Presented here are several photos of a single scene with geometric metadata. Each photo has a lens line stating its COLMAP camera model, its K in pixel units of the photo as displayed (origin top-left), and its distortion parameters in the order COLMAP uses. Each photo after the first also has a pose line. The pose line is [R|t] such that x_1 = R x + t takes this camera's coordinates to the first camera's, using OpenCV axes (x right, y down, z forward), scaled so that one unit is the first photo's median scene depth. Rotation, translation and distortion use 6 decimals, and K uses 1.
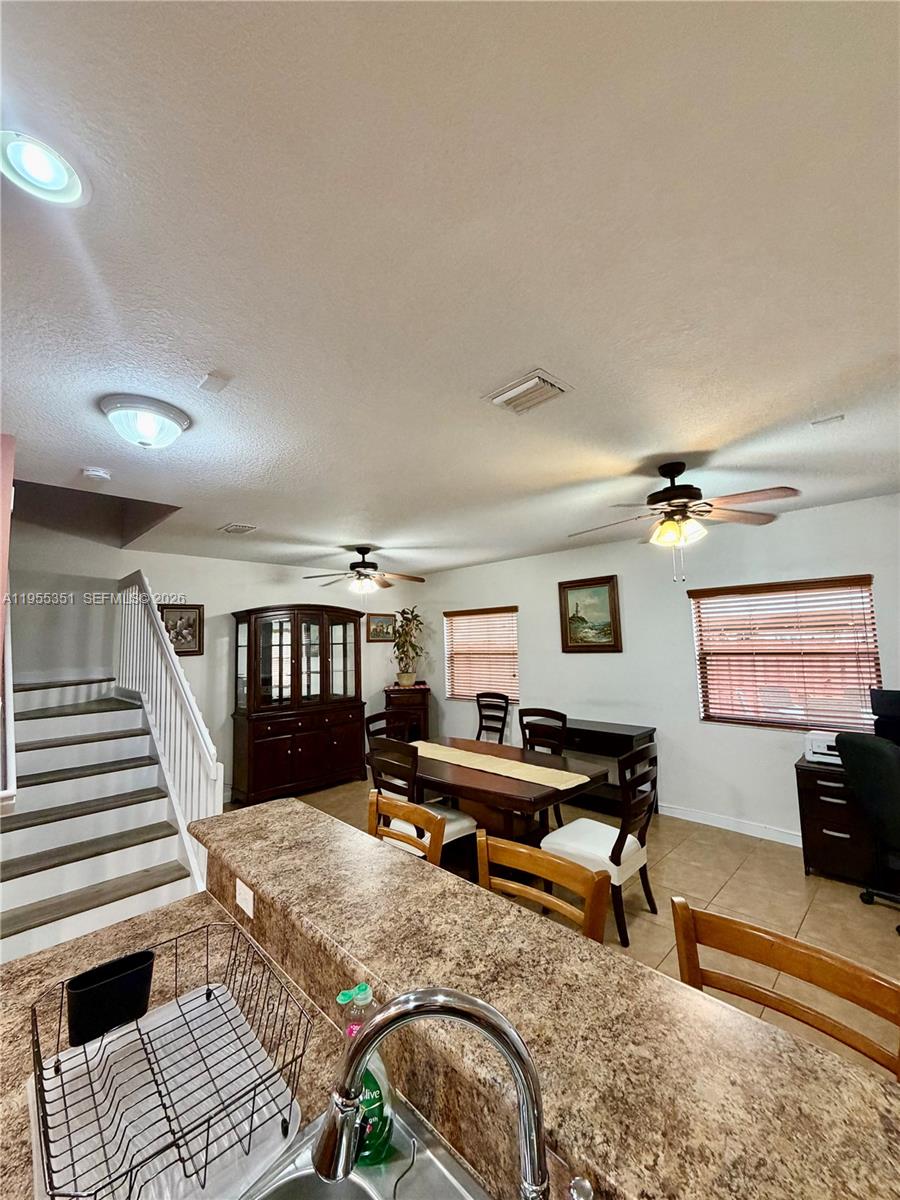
lens RADIAL K [[480.8, 0, 449.2], [0, 480.8, 597.8], [0, 0, 1]] dist [0.000400, -0.000524]
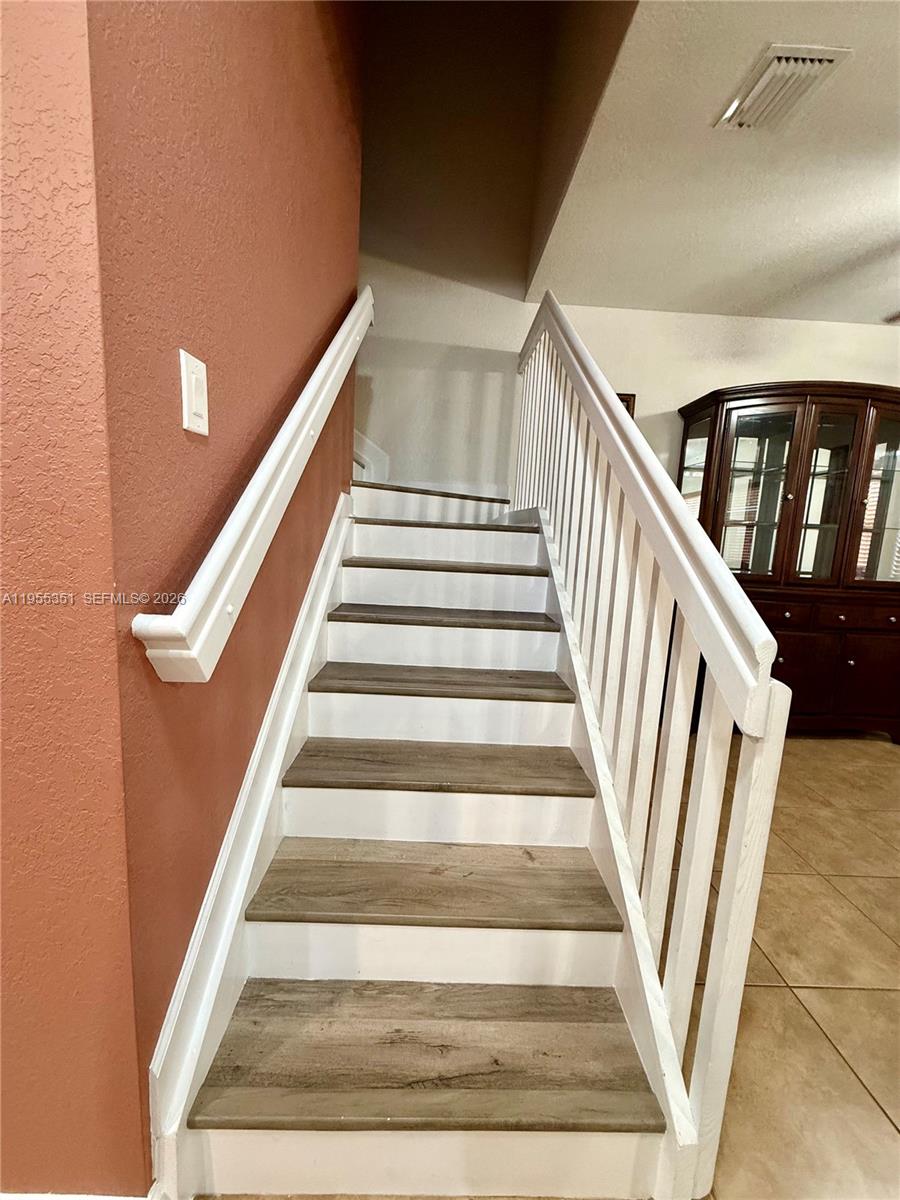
lens RADIAL K [[480.8, 0, 447.6], [0, 480.8, 595.4], [0, 0, 1]] dist [0.000400, -0.000524]
pose [[0.723386, 0.166282, -0.670122, -0.317318], [-0.013676, 0.973827, 0.226879, 0.172895], [0.690309, -0.154956, 0.706726, 0.500615]]
